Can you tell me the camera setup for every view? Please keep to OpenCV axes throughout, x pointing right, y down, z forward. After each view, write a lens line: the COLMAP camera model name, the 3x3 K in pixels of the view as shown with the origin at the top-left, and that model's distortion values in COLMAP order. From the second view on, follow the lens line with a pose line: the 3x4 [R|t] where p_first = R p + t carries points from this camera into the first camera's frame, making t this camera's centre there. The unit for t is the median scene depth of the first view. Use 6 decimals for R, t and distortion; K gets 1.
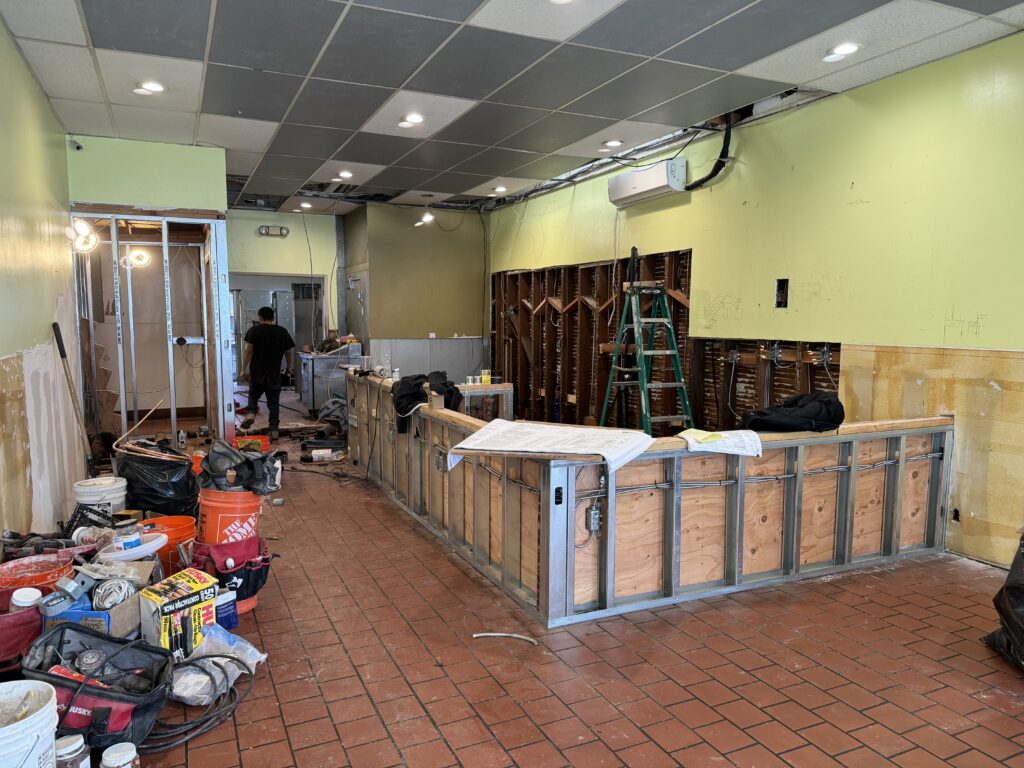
lens RADIAL K [[706.9, 0, 507.3], [0, 706.9, 390.3], [0, 0, 1]] dist [0.004368, -0.013618]
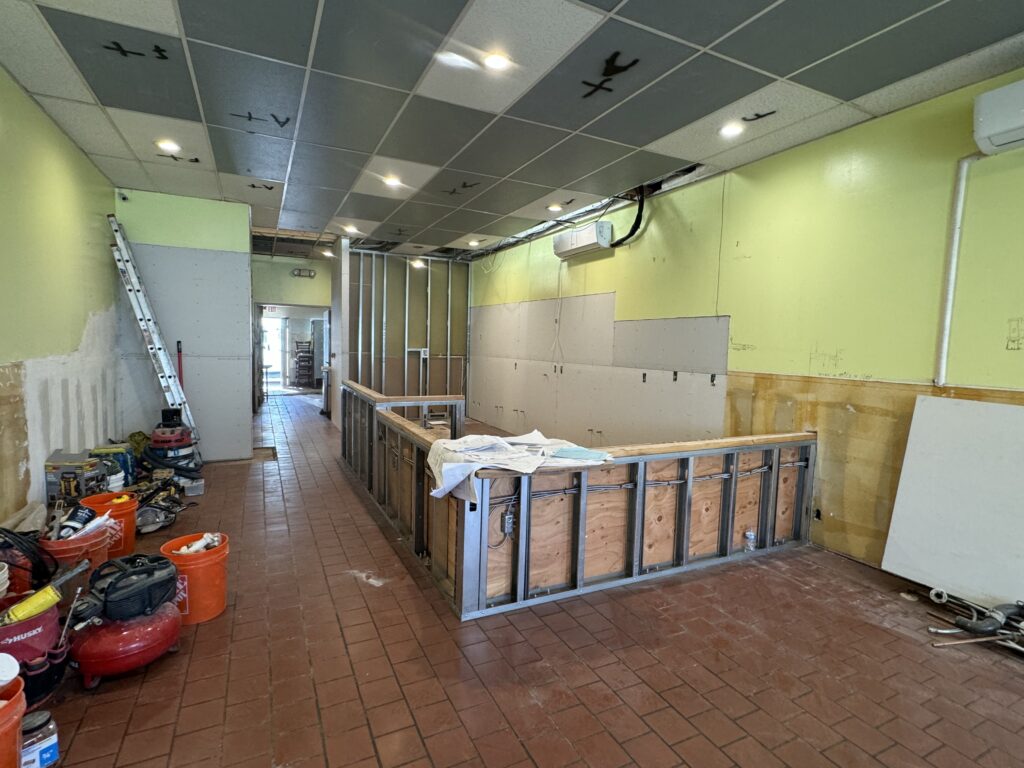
lens RADIAL K [[510.4, 0, 508.7], [0, 510.4, 380.5], [0, 0, 1]] dist [-0.015779, 0.004525]
pose [[0.999337, 0.021856, 0.029127, 0.076085], [-0.021103, 0.999441, -0.025919, -0.019338], [-0.029678, 0.025287, 0.999240, 0.143553]]
